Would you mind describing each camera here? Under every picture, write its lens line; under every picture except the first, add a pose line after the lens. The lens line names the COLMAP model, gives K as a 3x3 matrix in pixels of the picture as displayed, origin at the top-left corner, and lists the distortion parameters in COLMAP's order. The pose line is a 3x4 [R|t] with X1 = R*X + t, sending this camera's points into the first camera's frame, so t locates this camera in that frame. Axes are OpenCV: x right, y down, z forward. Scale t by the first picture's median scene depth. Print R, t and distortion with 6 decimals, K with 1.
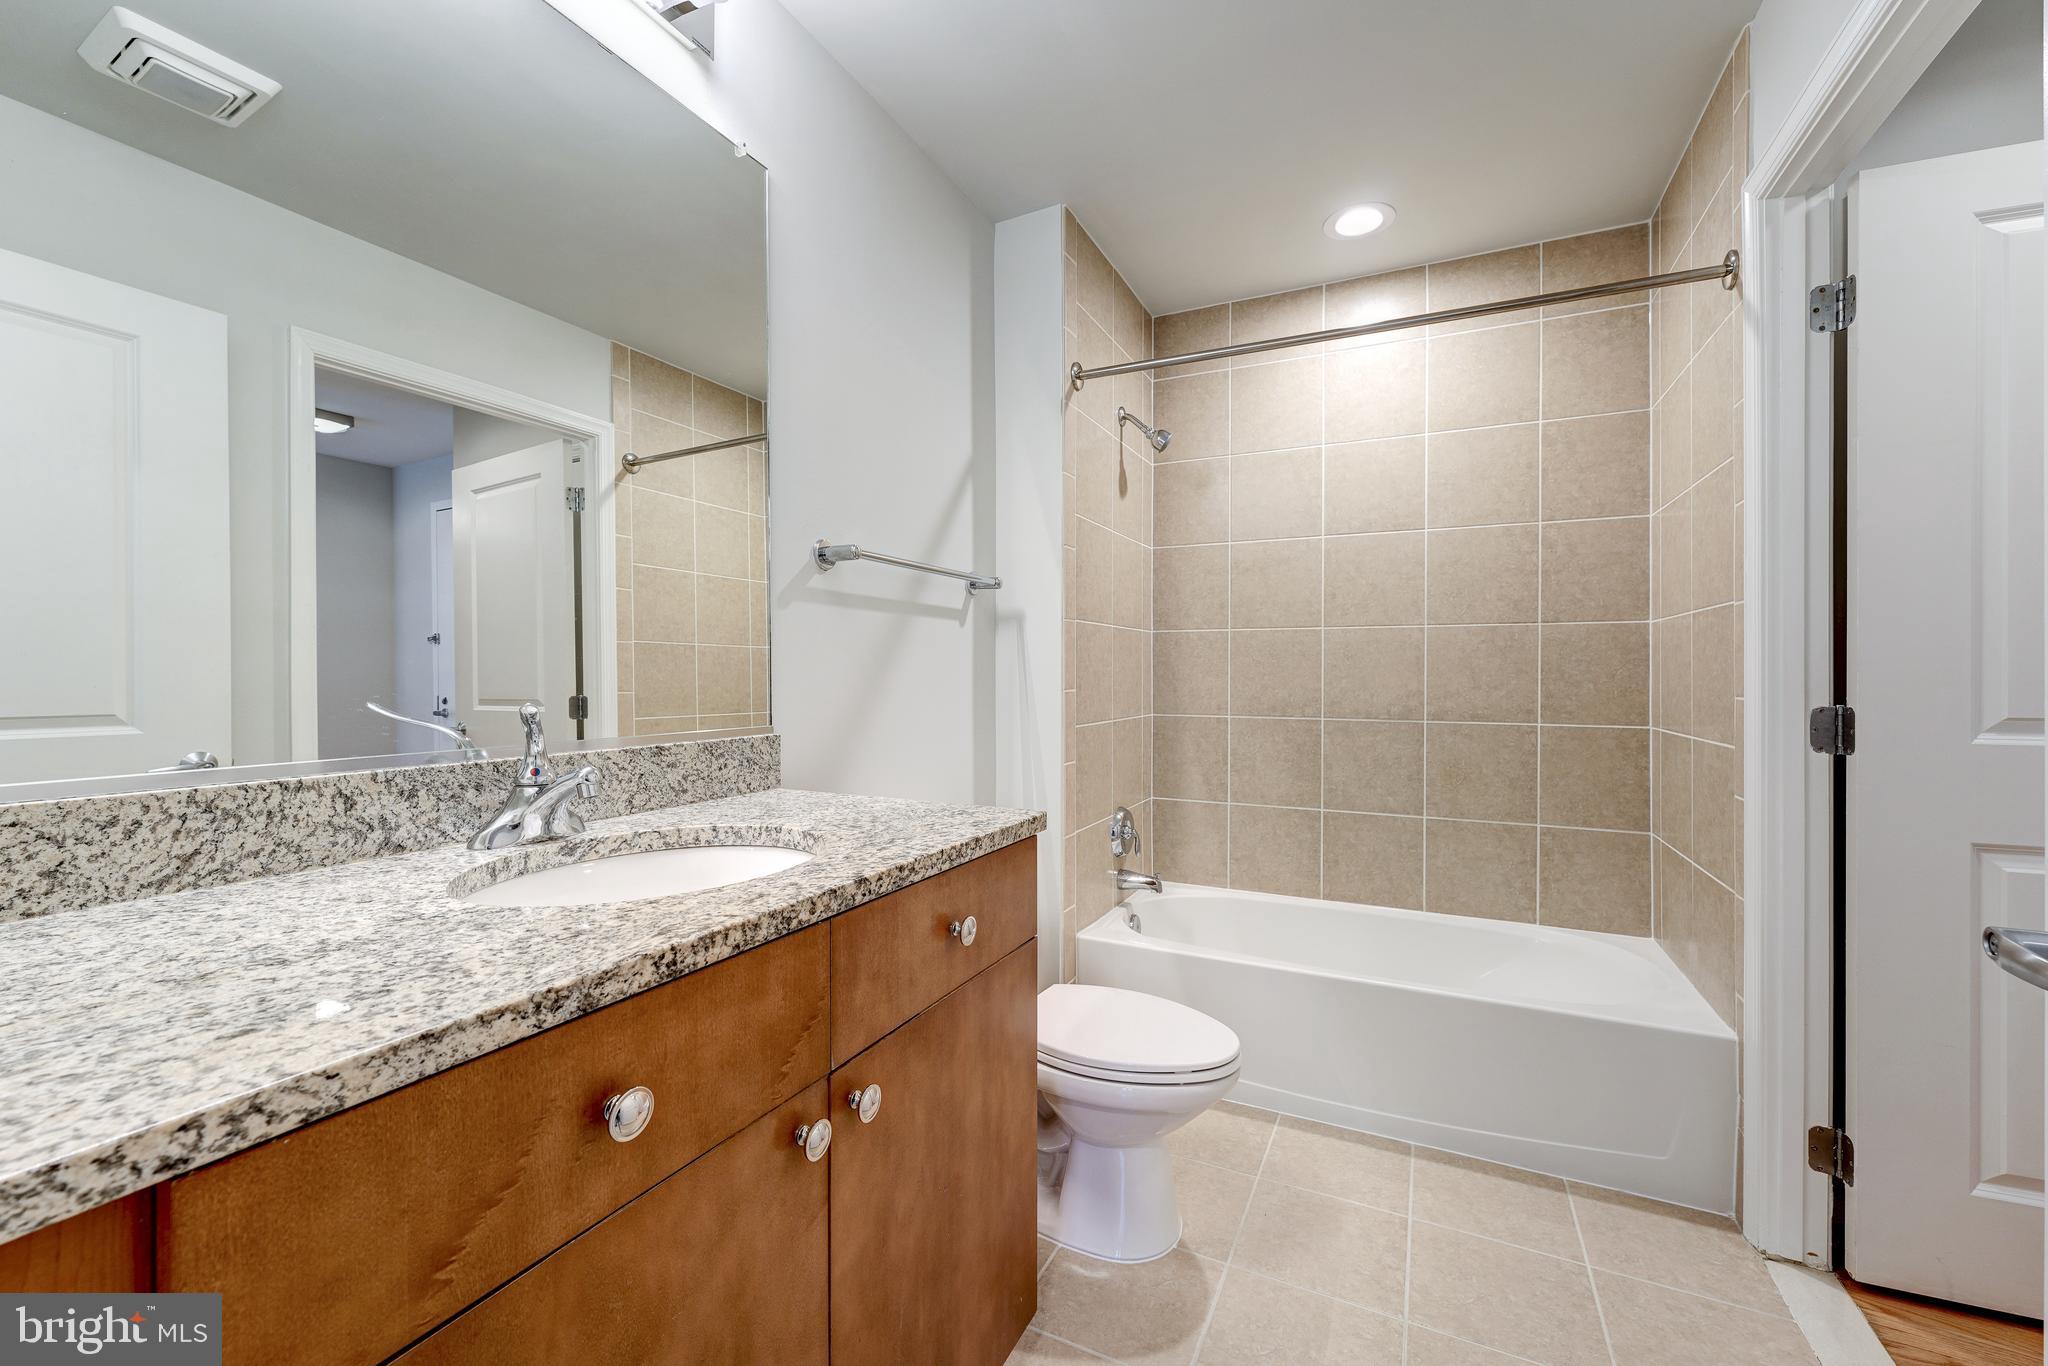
lens RADIAL K [[814.0, 0, 1018.1], [0, 814.0, 681.1], [0, 0, 1]] dist [0.000531, 0.000326]
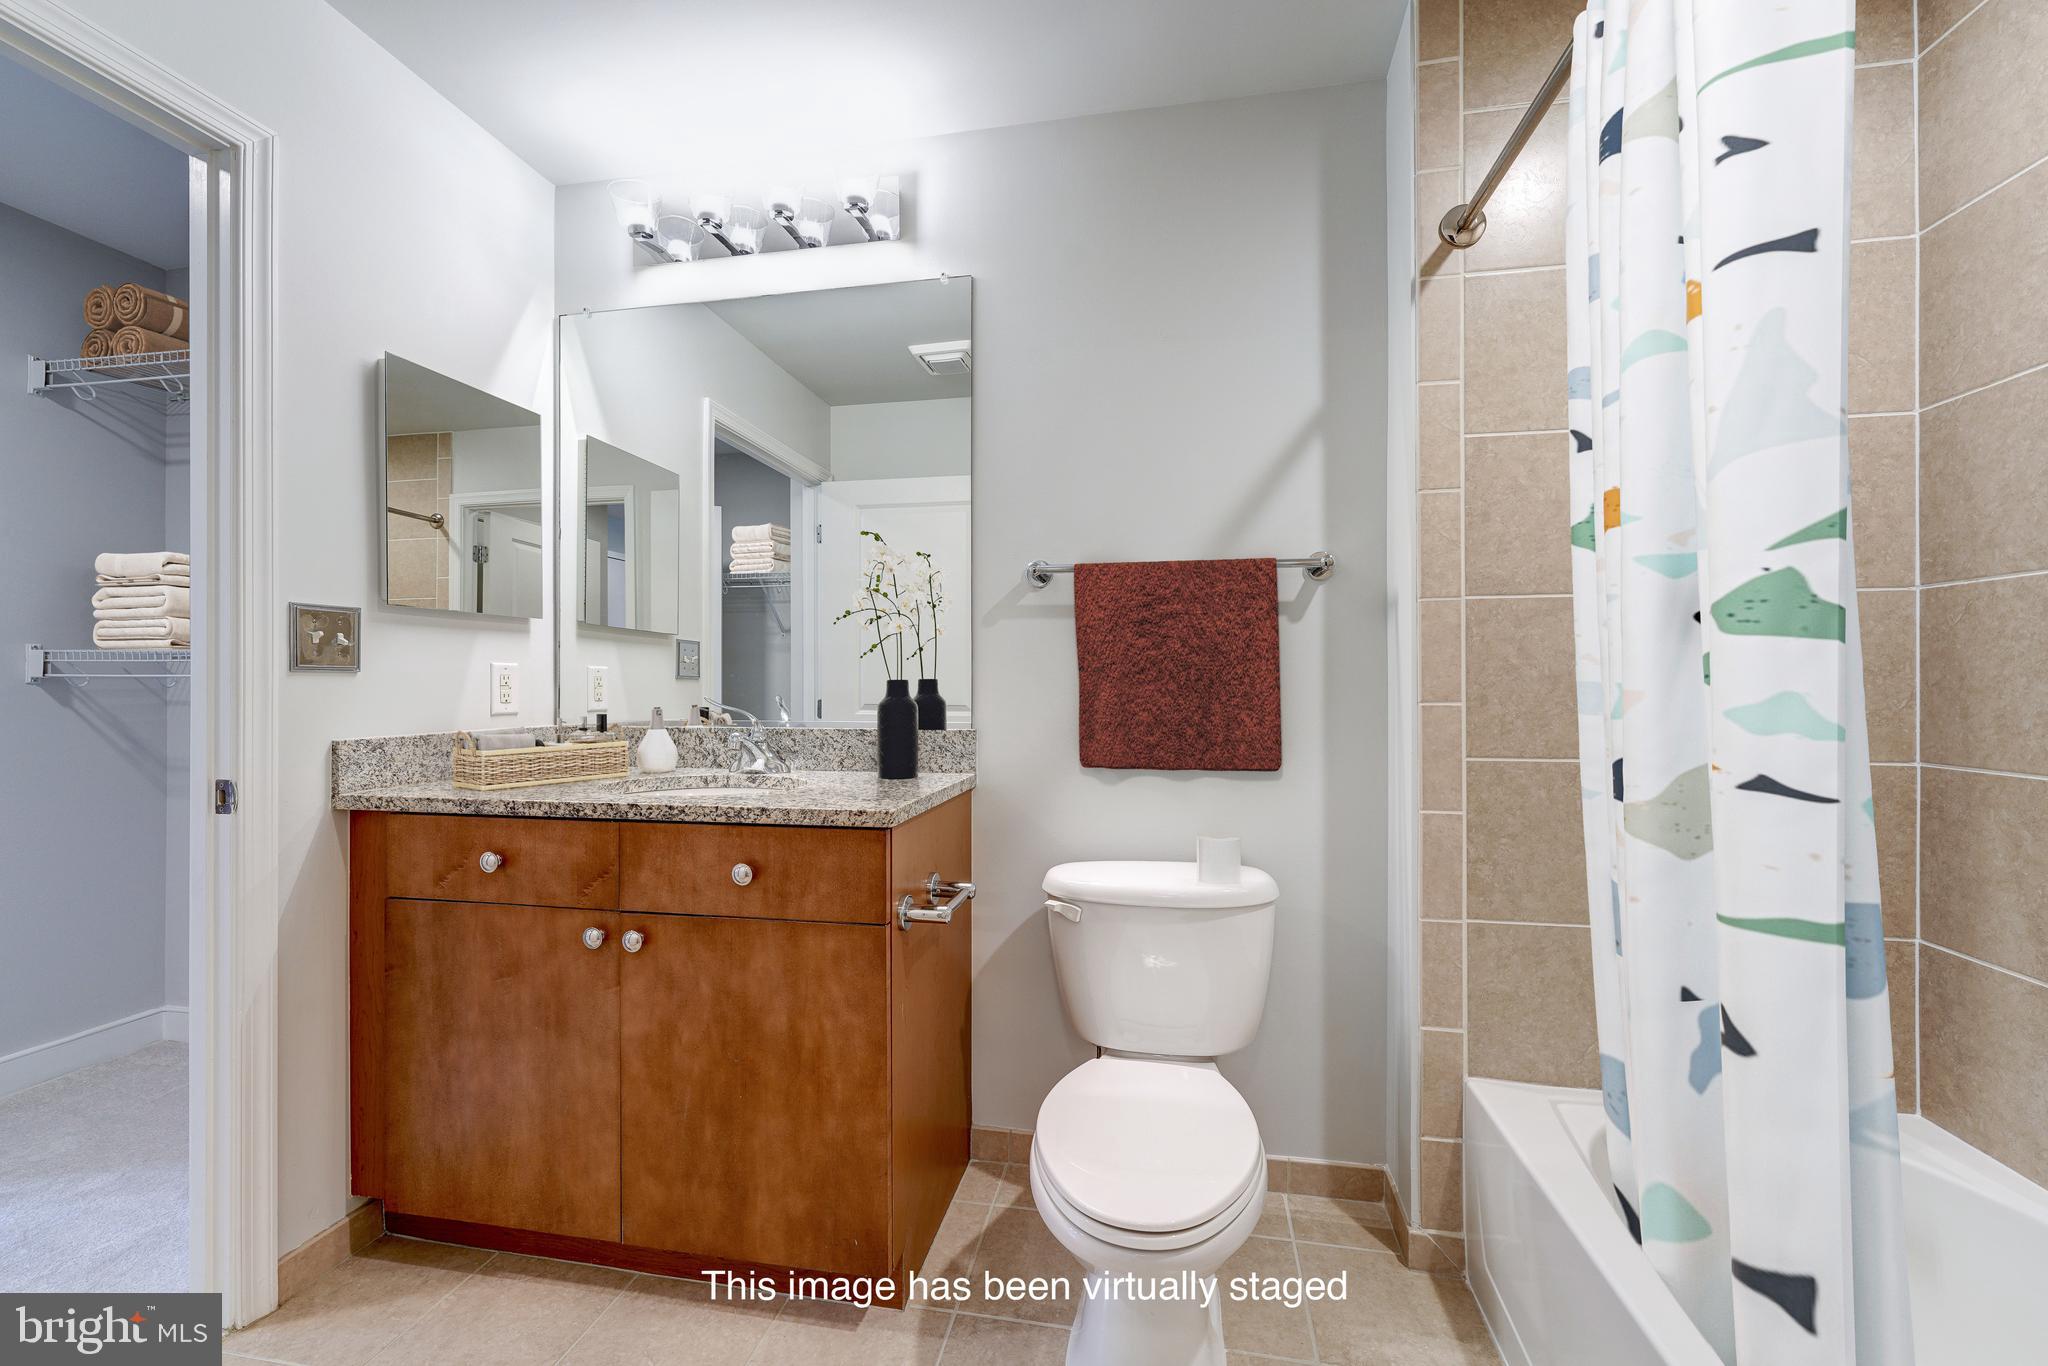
lens RADIAL K [[814.0, 0, 1018.1], [0, 814.0, 681.1], [0, 0, 1]] dist [0.000531, 0.000326]
pose [[0.290305, -0.003170, -0.956929, 1.521713], [-0.006304, 0.999966, -0.005225, -0.003906], [0.956913, 0.007549, 0.290275, 1.187504]]
